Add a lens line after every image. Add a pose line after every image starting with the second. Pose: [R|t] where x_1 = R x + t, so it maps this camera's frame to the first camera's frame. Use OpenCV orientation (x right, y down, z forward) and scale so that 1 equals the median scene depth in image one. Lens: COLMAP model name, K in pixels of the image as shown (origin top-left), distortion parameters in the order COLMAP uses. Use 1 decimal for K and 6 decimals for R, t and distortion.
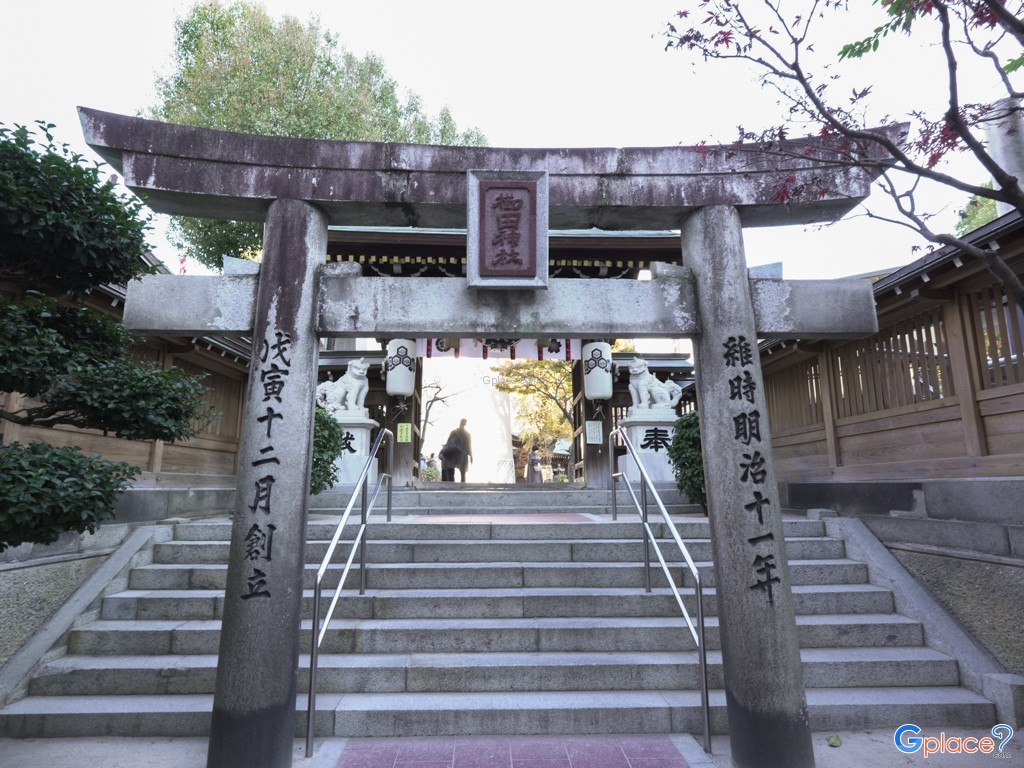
lens RADIAL K [[552.9, 0, 509.8], [0, 552.9, 391.2], [0, 0, 1]] dist [-0.016744, 0.005401]
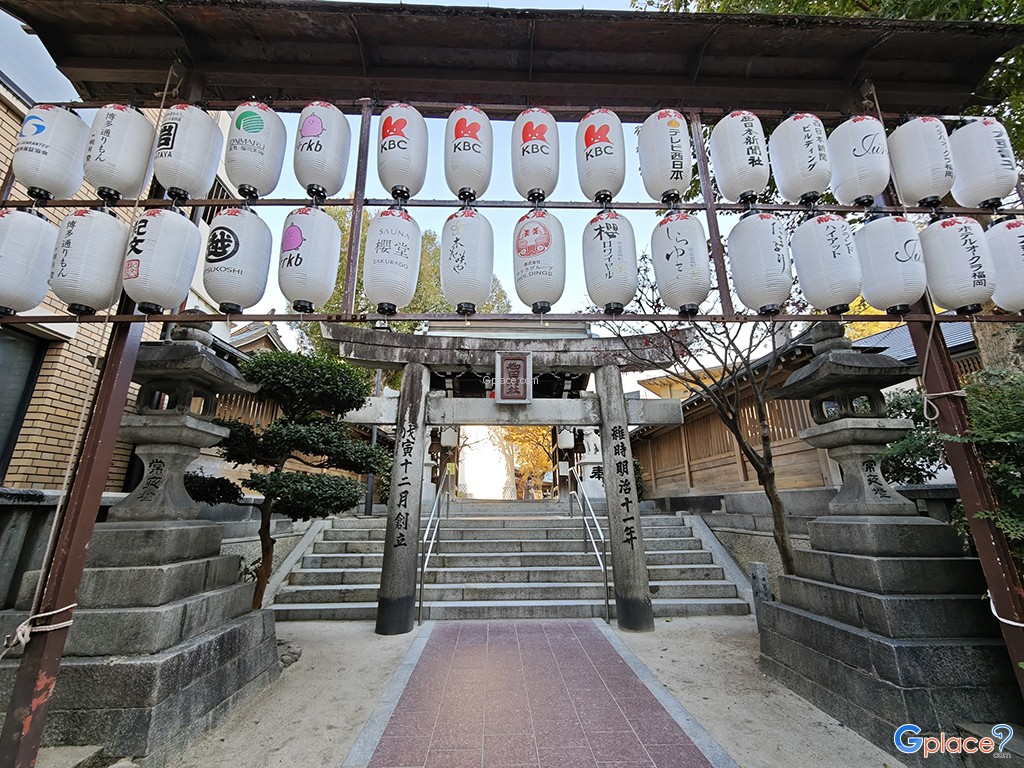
lens RADIAL K [[403.9, 0, 517.6], [0, 403.9, 393.2], [0, 0, 1]] dist [0.000240, -0.000944]
pose [[0.999919, 0.001491, 0.012607, -0.007939], [-0.000156, 0.994442, -0.105285, -0.055984], [-0.012694, 0.105274, 0.994362, -0.576161]]
